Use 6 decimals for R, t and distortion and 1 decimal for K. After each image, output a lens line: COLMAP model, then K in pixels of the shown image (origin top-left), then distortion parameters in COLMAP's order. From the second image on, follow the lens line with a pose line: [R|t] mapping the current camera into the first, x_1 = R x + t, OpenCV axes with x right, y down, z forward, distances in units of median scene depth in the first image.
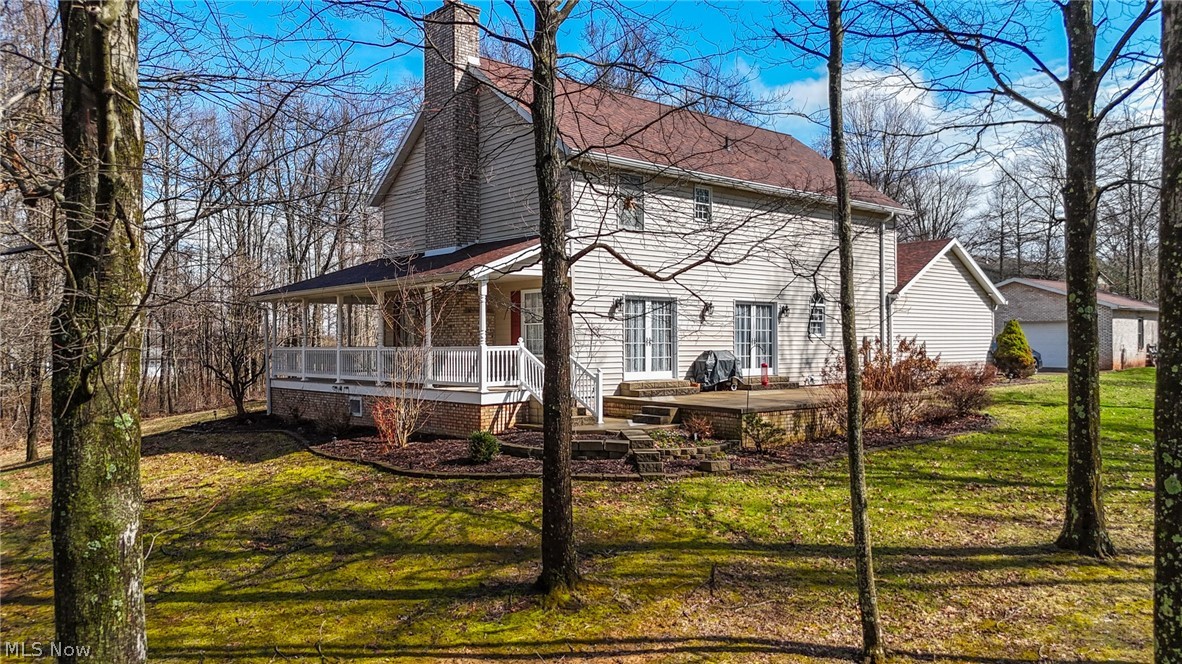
lens RADIAL K [[890.7, 0, 593.6], [0, 890.7, 332.1], [0, 0, 1]] dist [0.046728, -0.032790]
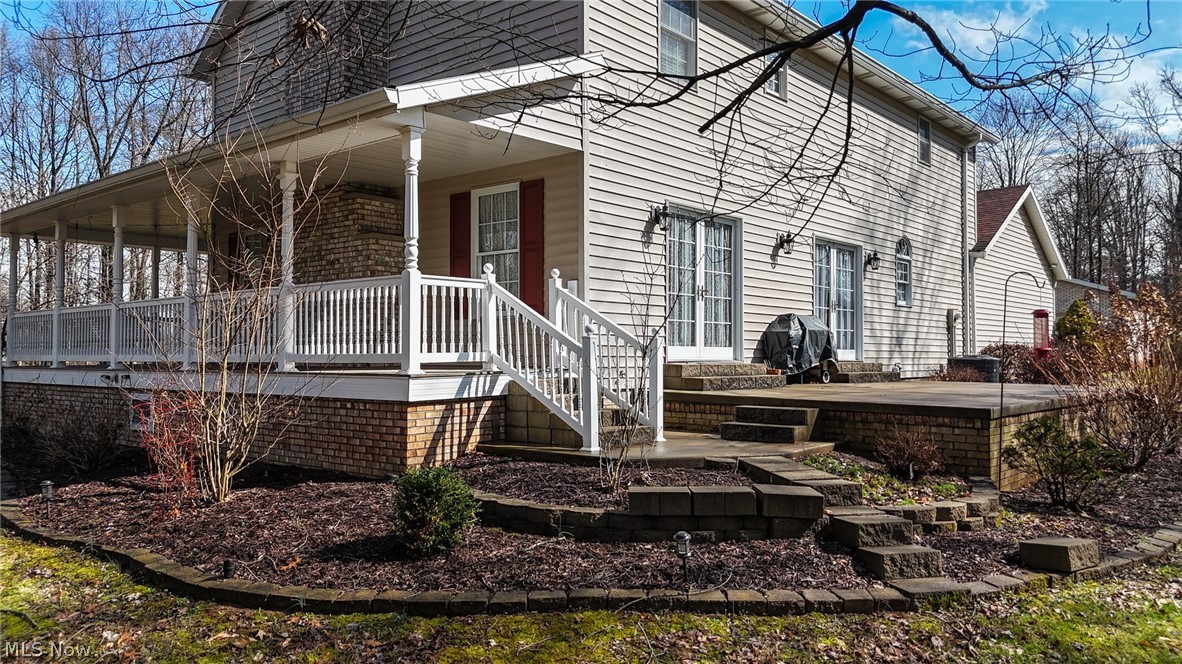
lens RADIAL K [[890.7, 0, 593.6], [0, 890.7, 340.9], [0, 0, 1]] dist [0.046728, -0.032790]
pose [[0.990257, 0.007580, 0.139049, -0.092542], [-0.006851, 0.999960, -0.005720, 0.050522], [-0.139087, 0.004711, 0.990269, 0.522124]]
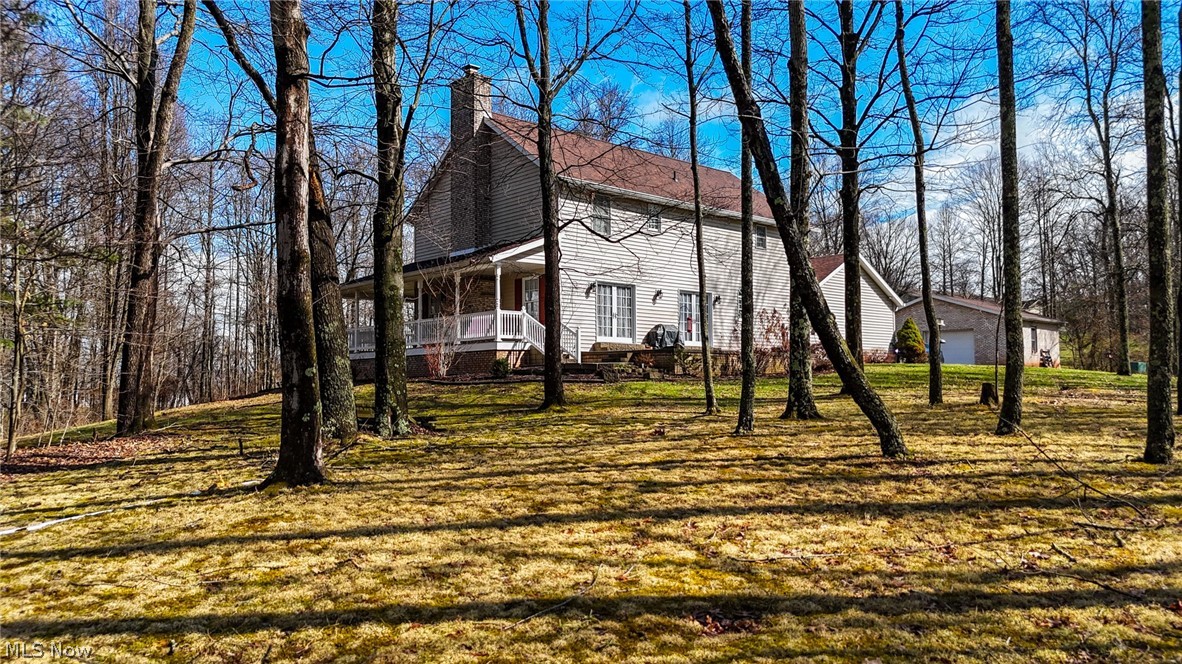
lens RADIAL K [[890.7, 0, 591.8], [0, 890.7, 335.3], [0, 0, 1]] dist [0.046728, -0.032790]
pose [[0.999885, -0.001741, 0.015039, 0.006252], [0.002464, 0.998837, -0.048146, 0.122858], [-0.014937, 0.048177, 0.998727, -0.431771]]
